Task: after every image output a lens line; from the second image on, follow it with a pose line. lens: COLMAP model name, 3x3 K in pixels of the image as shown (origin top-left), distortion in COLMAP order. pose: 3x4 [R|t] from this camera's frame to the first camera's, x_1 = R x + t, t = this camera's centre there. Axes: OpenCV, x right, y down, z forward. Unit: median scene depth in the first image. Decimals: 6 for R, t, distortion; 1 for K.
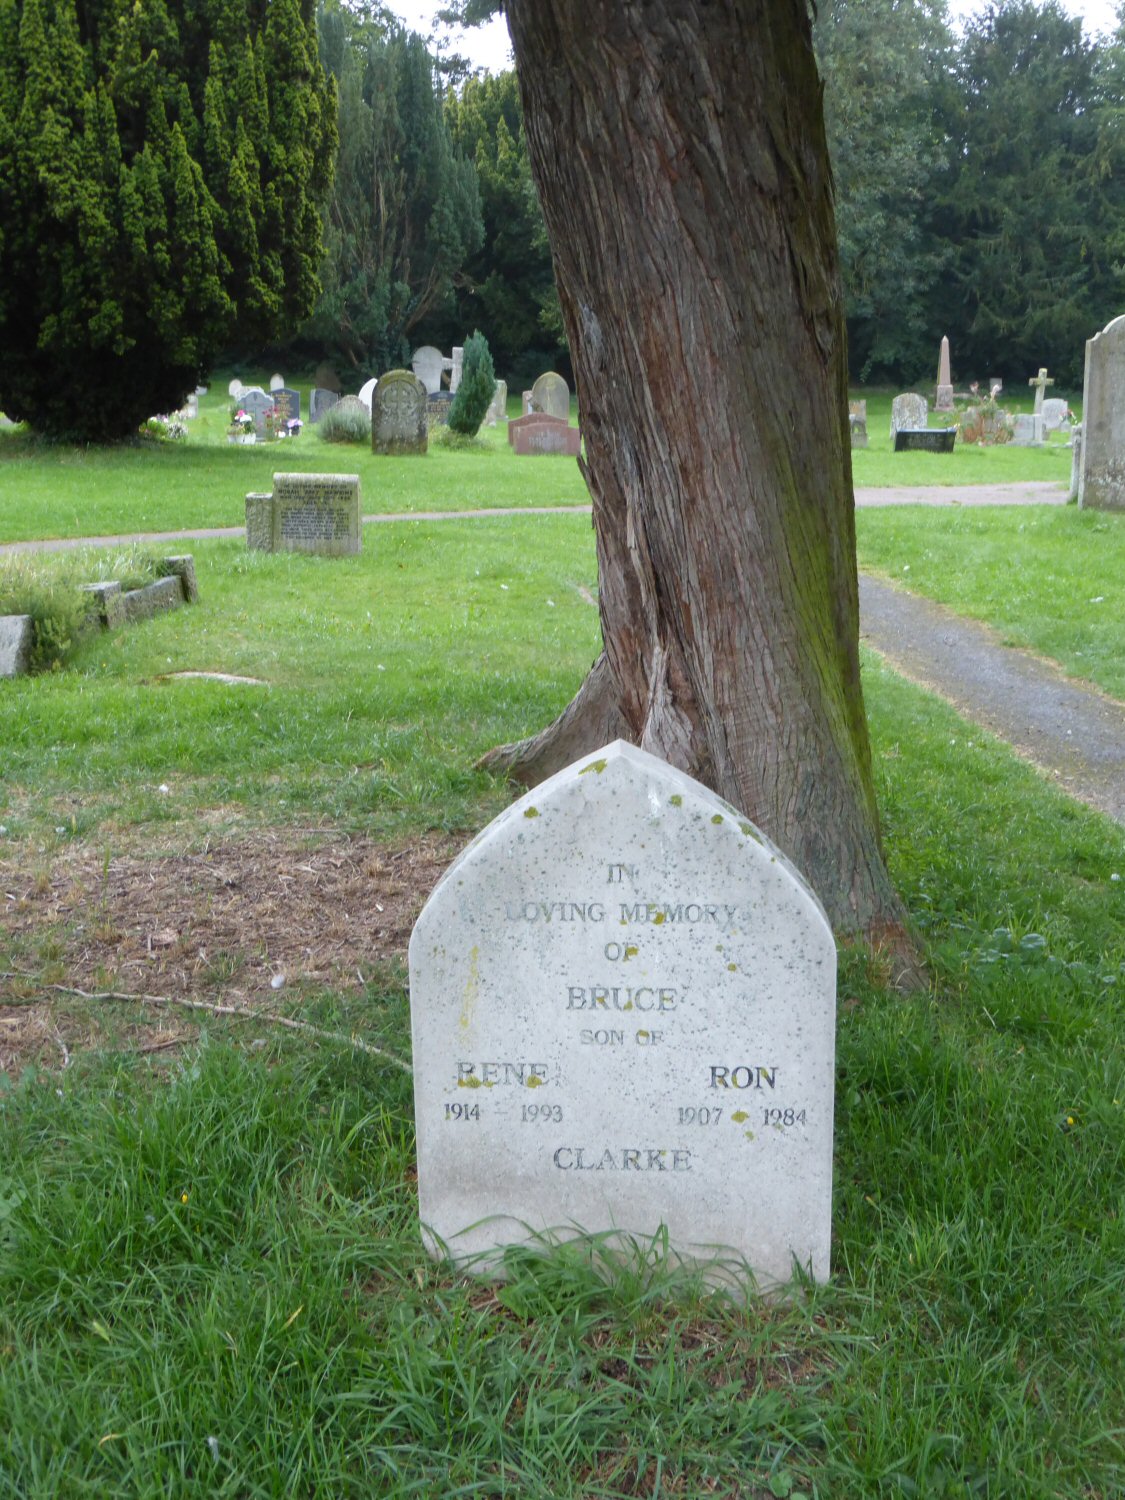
lens RADIAL K [[1778.9, 0, 563.6], [0, 1778.9, 785.5], [0, 0, 1]] dist [-0.085801, 0.112446]
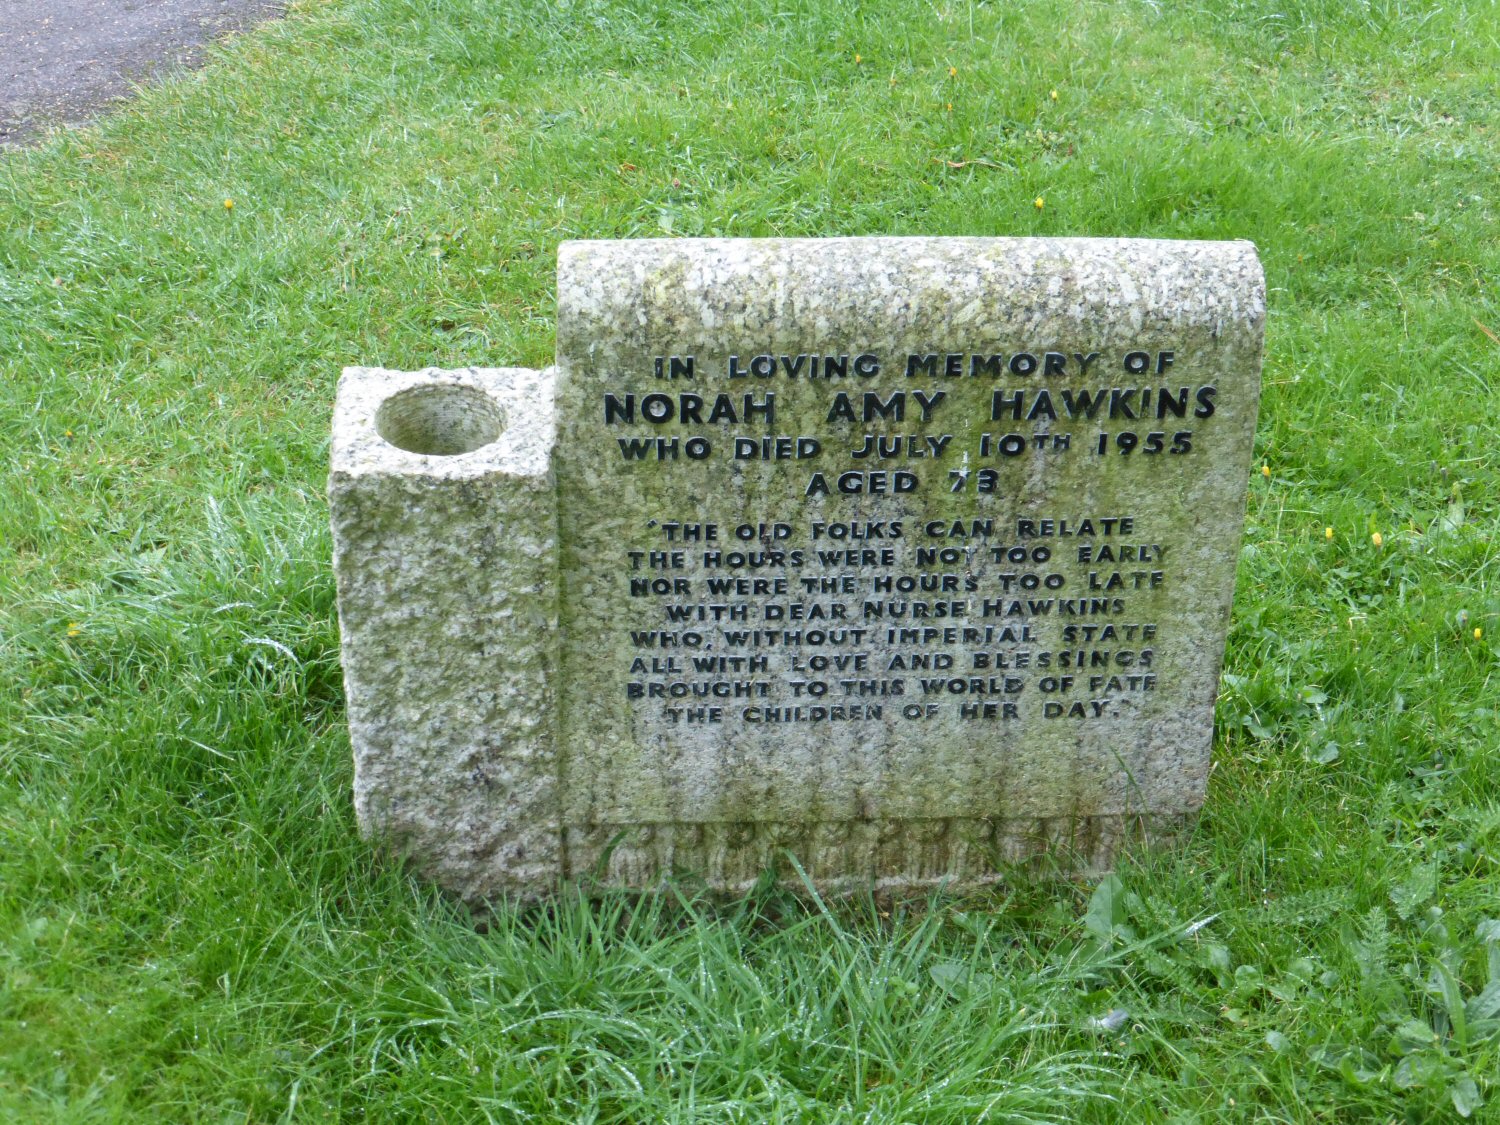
lens RADIAL K [[2473.0, 0, 750.0], [0, 2473.0, 562.5], [0, 0, 1]] dist [-0.033622, -0.771703]
pose [[0.989877, -0.067826, 0.124675, -0.108661], [0.022962, 0.943382, 0.330913, -0.133041], [-0.140060, -0.324701, 0.935389, 0.525566]]
